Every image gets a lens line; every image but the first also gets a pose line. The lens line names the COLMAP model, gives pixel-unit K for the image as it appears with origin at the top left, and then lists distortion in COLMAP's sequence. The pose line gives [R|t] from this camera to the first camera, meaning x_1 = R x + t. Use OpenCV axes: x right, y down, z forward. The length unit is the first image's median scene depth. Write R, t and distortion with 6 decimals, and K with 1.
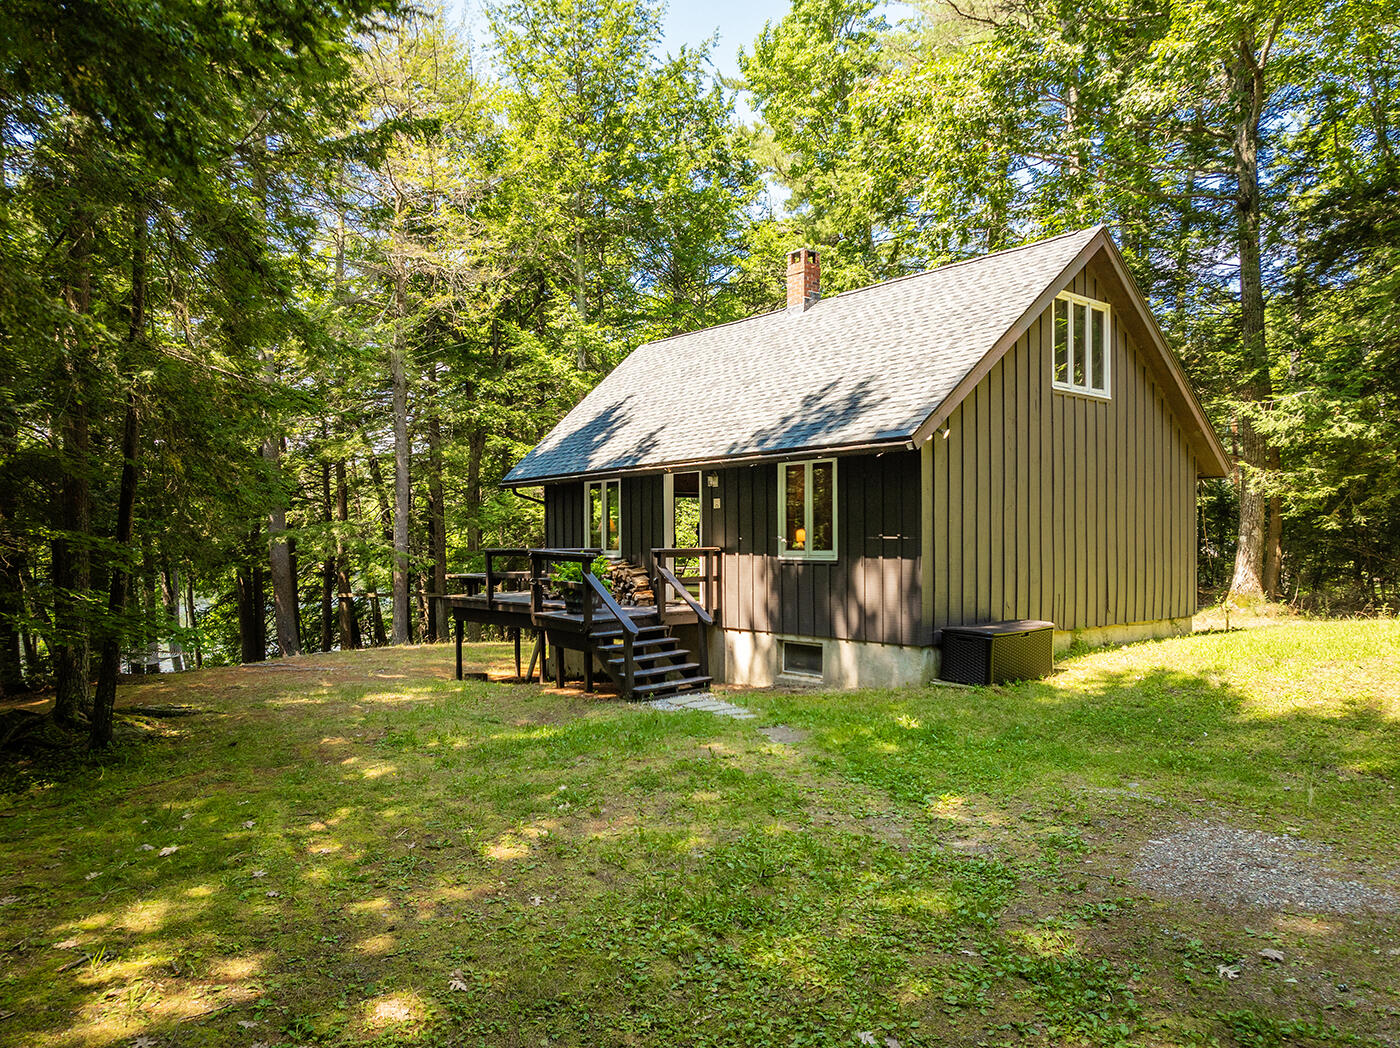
lens RADIAL K [[982.9, 0, 704.2], [0, 982.9, 561.4], [0, 0, 1]] dist [0.002743, 0.000471]
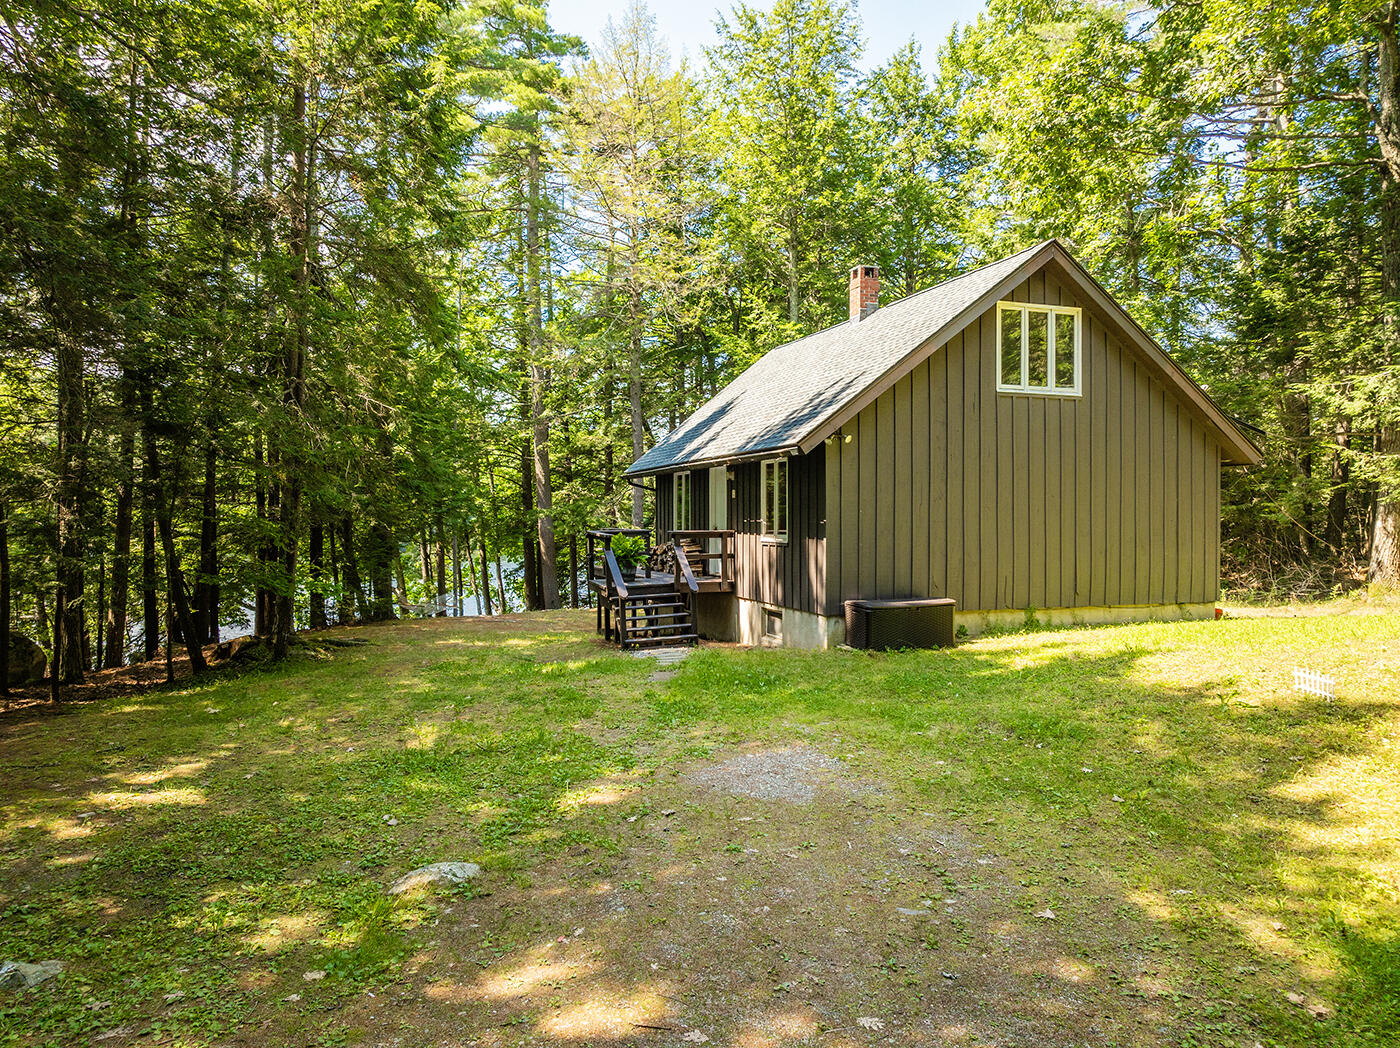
lens RADIAL K [[969.3, 0, 700.0], [0, 969.3, 524.0], [0, 0, 1]] dist [0.005839, 0.000982]
pose [[0.939009, 0.009200, -0.343769, 0.415408], [-0.012371, 0.999899, -0.007032, -0.013349], [0.343669, 0.010856, 0.939028, -0.147375]]
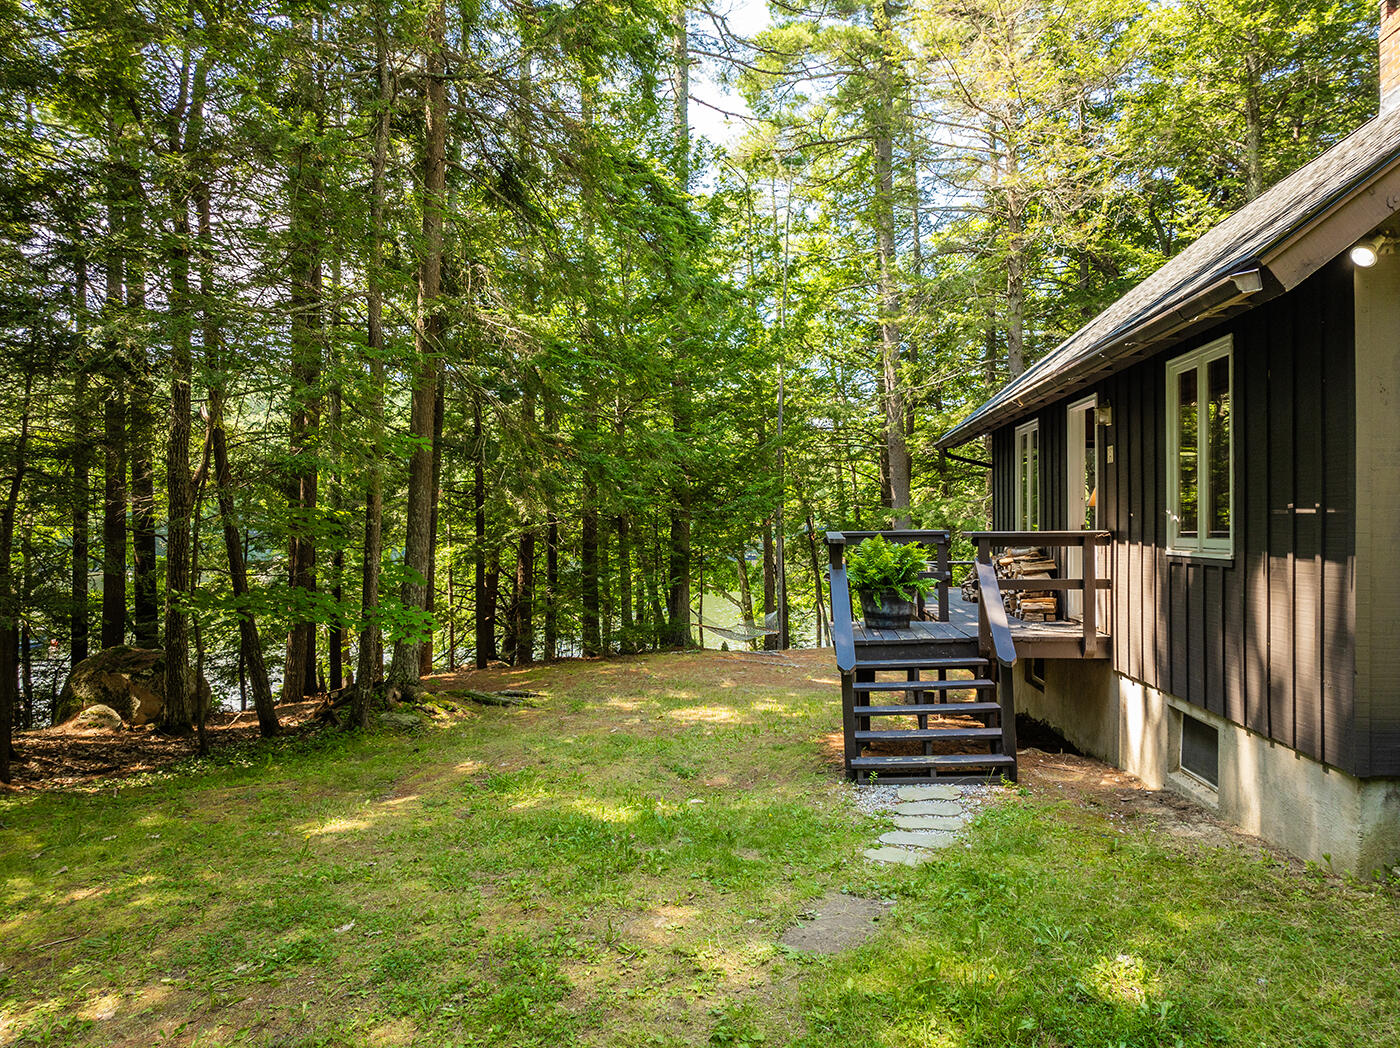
lens RADIAL K [[1017.3, 0, 700.0], [0, 1017.3, 524.0], [0, 0, 1]] dist [-0.017536, 0.004268]
pose [[0.724591, 0.007123, -0.689142, 0.268939], [-0.020450, 0.999729, -0.011168, -0.007029], [0.688876, 0.022185, 0.724540, 0.434892]]
